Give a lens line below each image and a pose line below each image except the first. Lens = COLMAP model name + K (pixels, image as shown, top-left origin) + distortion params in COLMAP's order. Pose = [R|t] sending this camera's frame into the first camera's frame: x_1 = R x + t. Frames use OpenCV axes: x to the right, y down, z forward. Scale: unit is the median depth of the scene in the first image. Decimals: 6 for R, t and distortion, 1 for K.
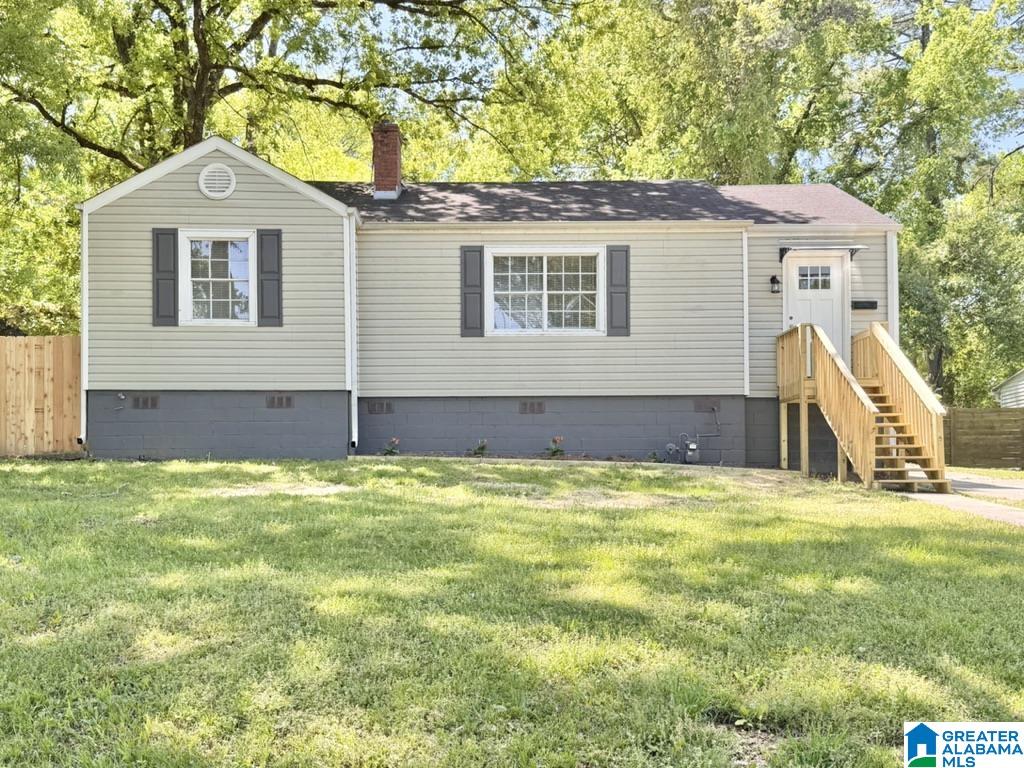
lens RADIAL K [[985.4, 0, 512.0], [0, 985.4, 384.0], [0, 0, 1]] dist [0.124634, -0.014342]
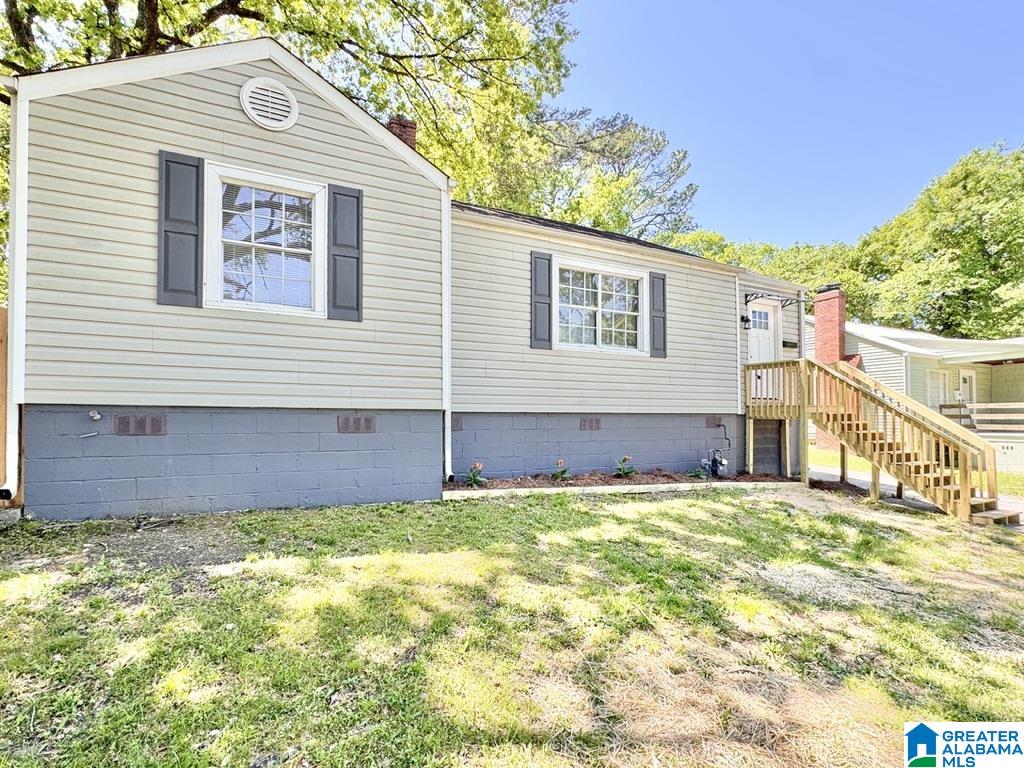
lens RADIAL K [[508.8, 0, 512.0], [0, 508.8, 384.0], [0, 0, 1]] dist [0.000292, 0.001814]
pose [[0.895787, 0.036139, 0.443013, -0.280416], [-0.056068, 0.997915, 0.031966, -0.028624], [-0.440934, -0.053473, 0.895945, 0.573528]]
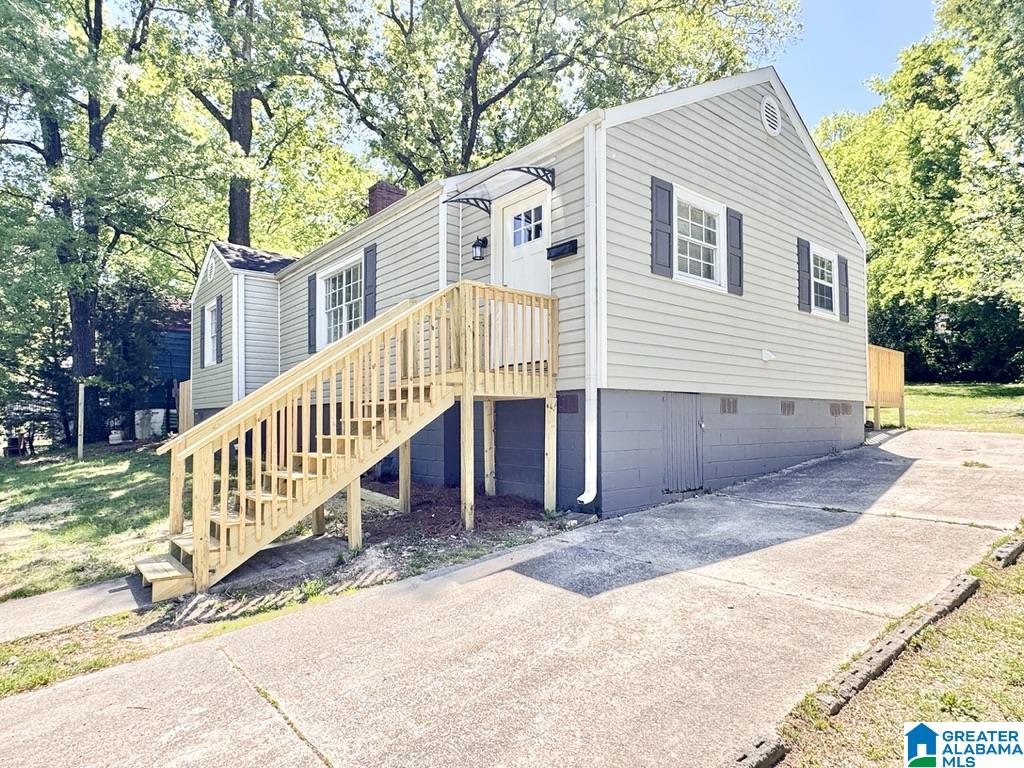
lens RADIAL K [[589.0, 0, 512.0], [0, 589.0, 384.0], [0, 0, 1]] dist [-0.001565, -0.000970]
pose [[0.627308, -0.048427, -0.777264, 0.650857], [0.099864, 0.994827, 0.018615, -0.000835], [0.772342, -0.089298, 0.628899, 0.738846]]
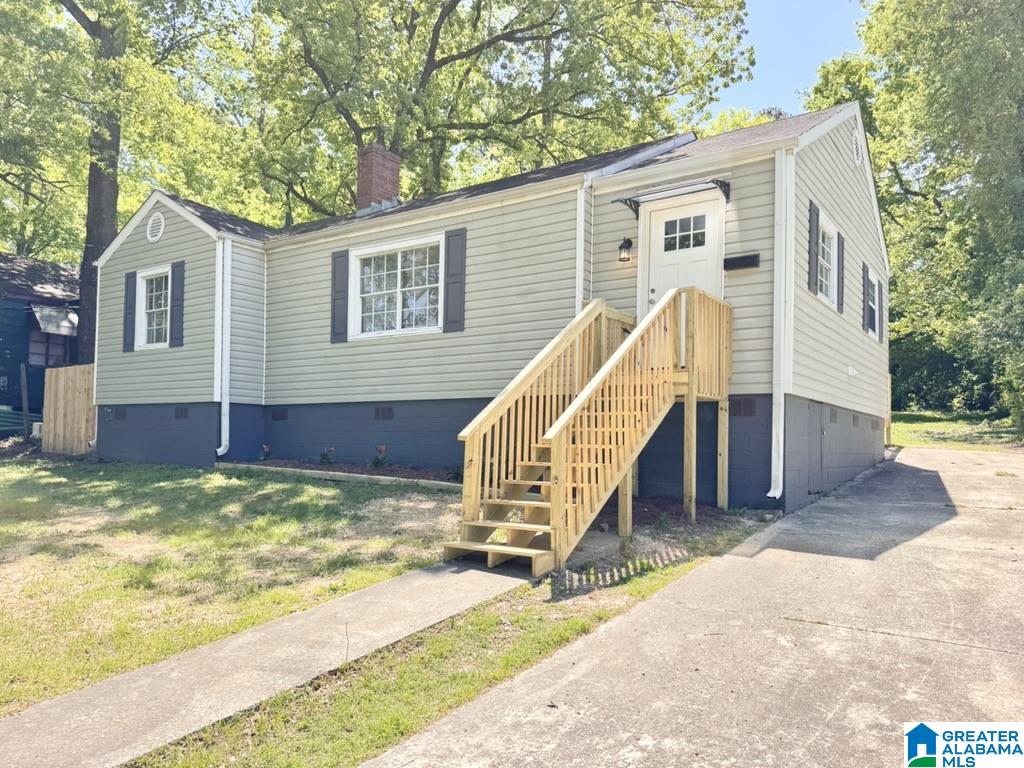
lens RADIAL K [[734.2, 0, 512.0], [0, 734.2, 384.0], [0, 0, 1]] dist [0.102553, -0.157189]
pose [[0.816770, -0.029873, -0.576189, 0.534384], [0.052219, 0.998387, 0.022261, -0.013463], [0.574595, -0.048271, 0.817013, 0.487074]]
